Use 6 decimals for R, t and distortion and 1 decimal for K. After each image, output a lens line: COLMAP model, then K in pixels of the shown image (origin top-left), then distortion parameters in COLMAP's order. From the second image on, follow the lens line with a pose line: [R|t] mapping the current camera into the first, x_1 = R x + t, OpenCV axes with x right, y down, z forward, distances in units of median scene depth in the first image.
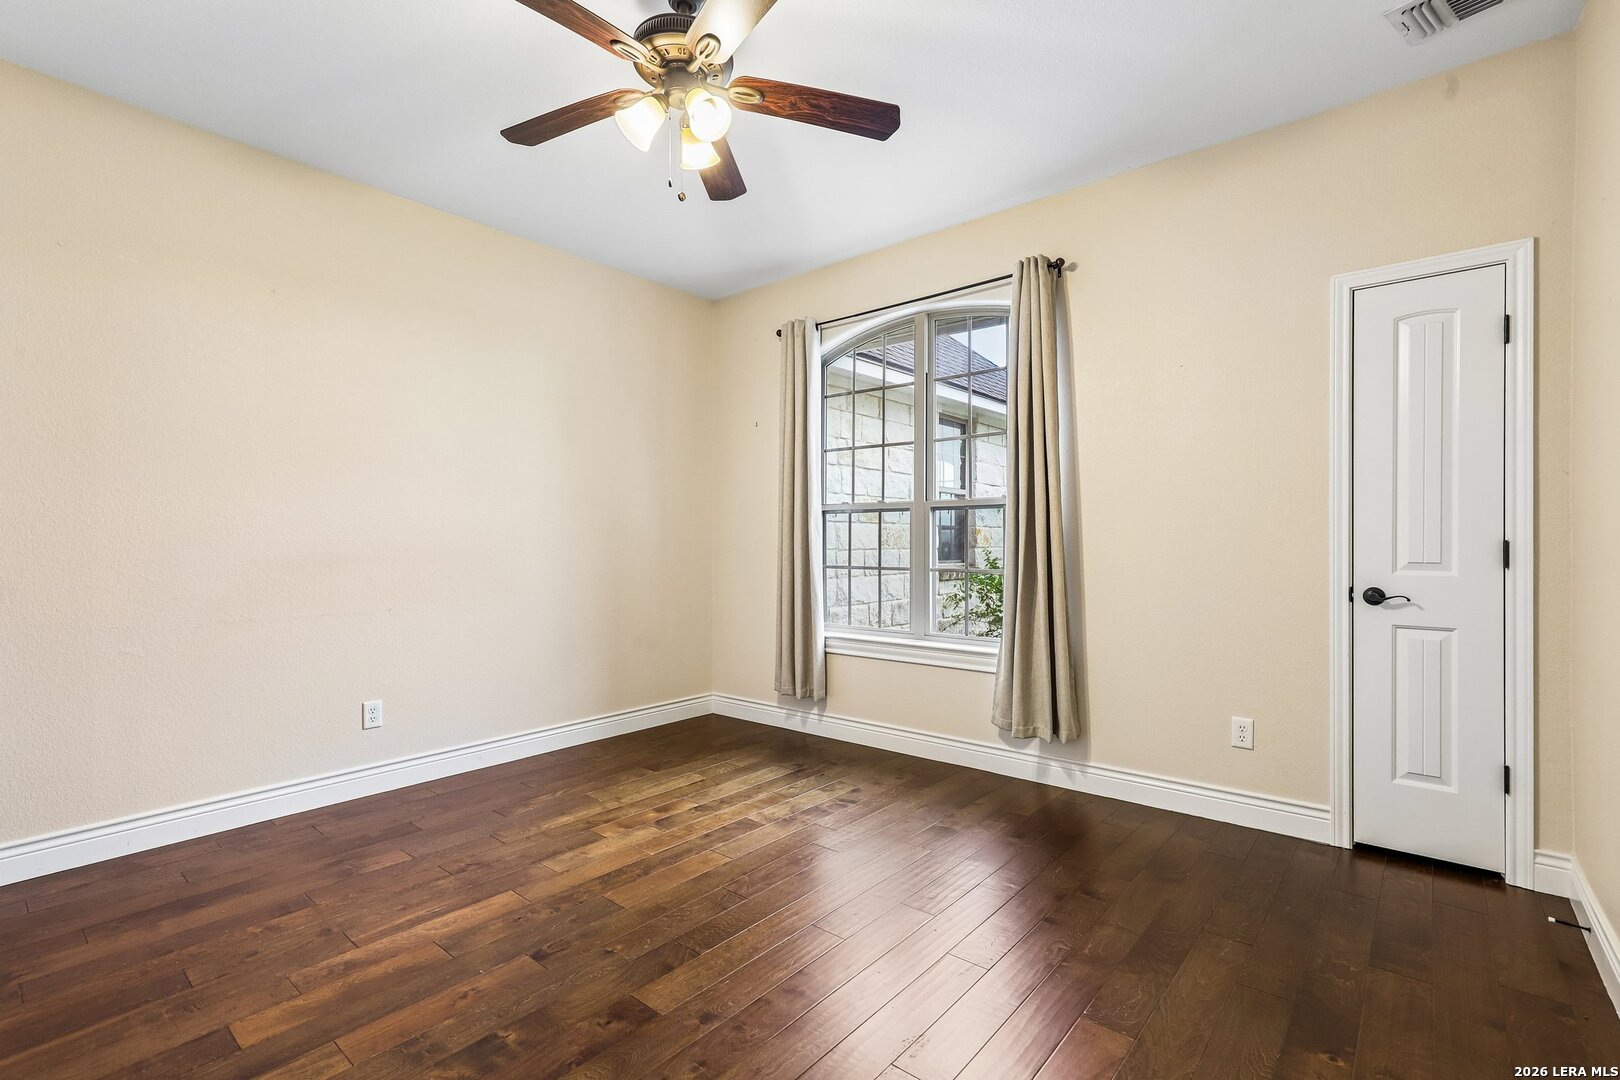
lens RADIAL K [[738.3, 0, 806.6], [0, 738.3, 544.4], [0, 0, 1]] dist [0.001854, -0.000132]
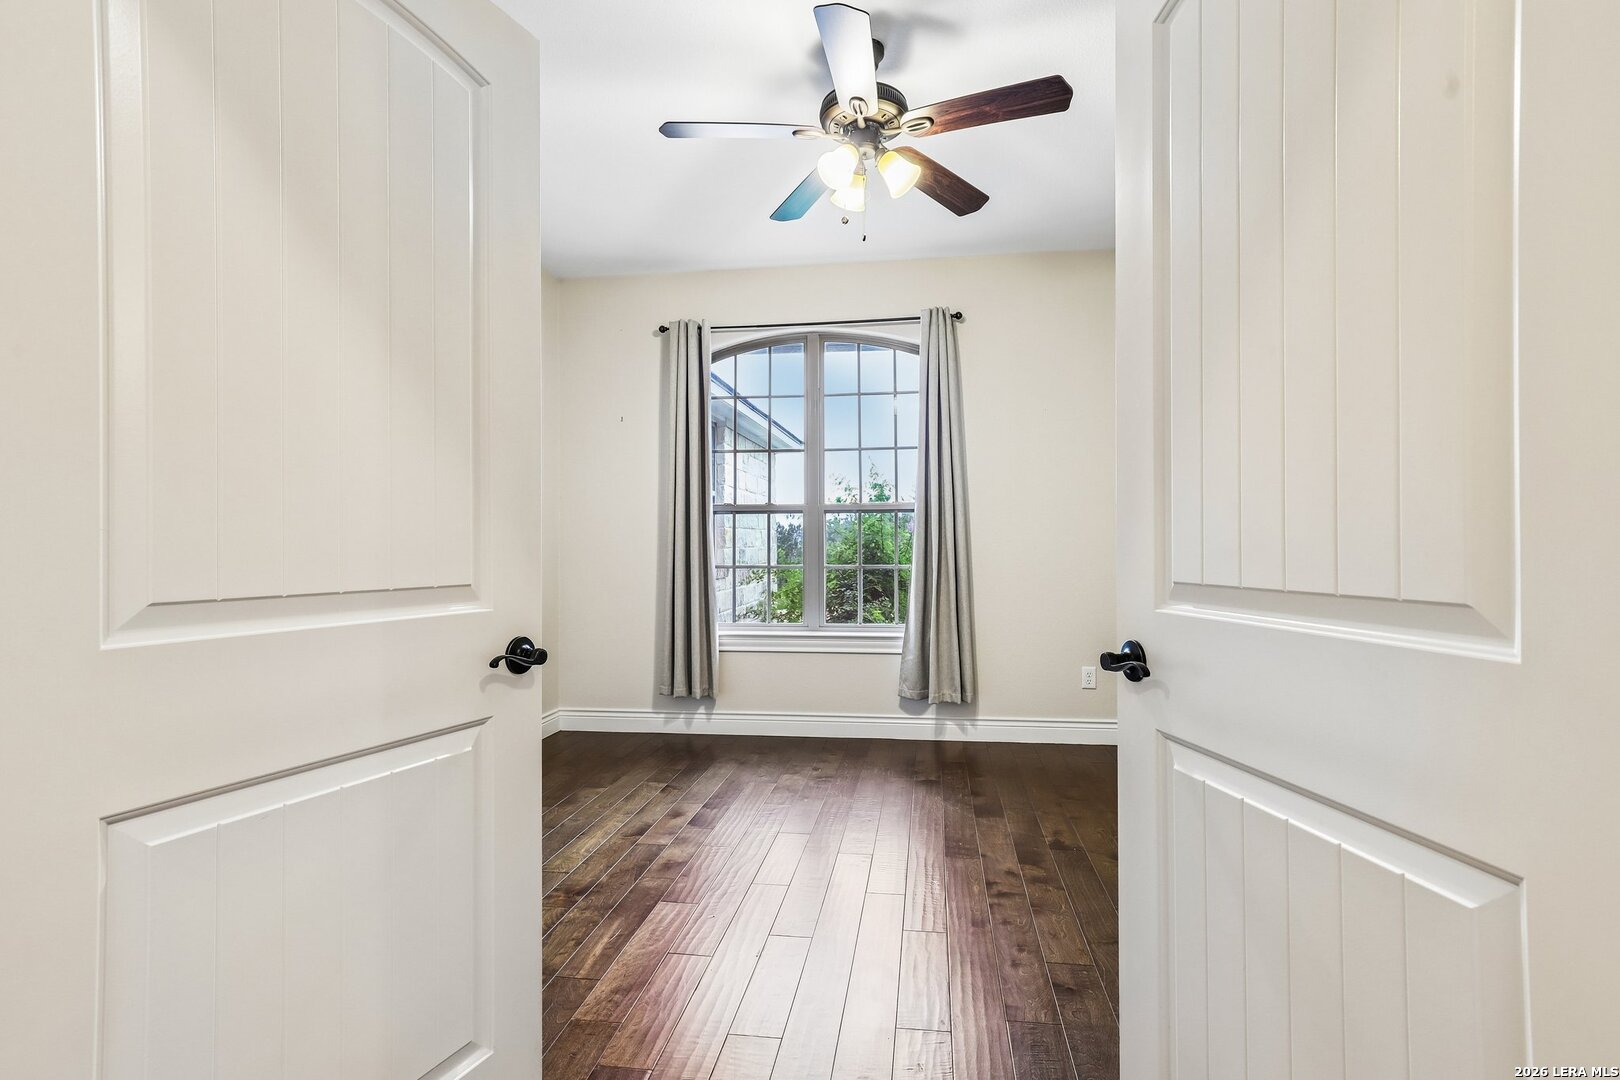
lens RADIAL K [[789.4, 0, 810.9], [0, 789.4, 542.4], [0, 0, 1]] dist [-0.002823, -0.000030]
pose [[0.849184, -0.003305, 0.528087, -0.526931], [0.005220, 0.999984, -0.002137, -0.000063], [-0.528071, 0.004572, 0.849188, 0.009828]]
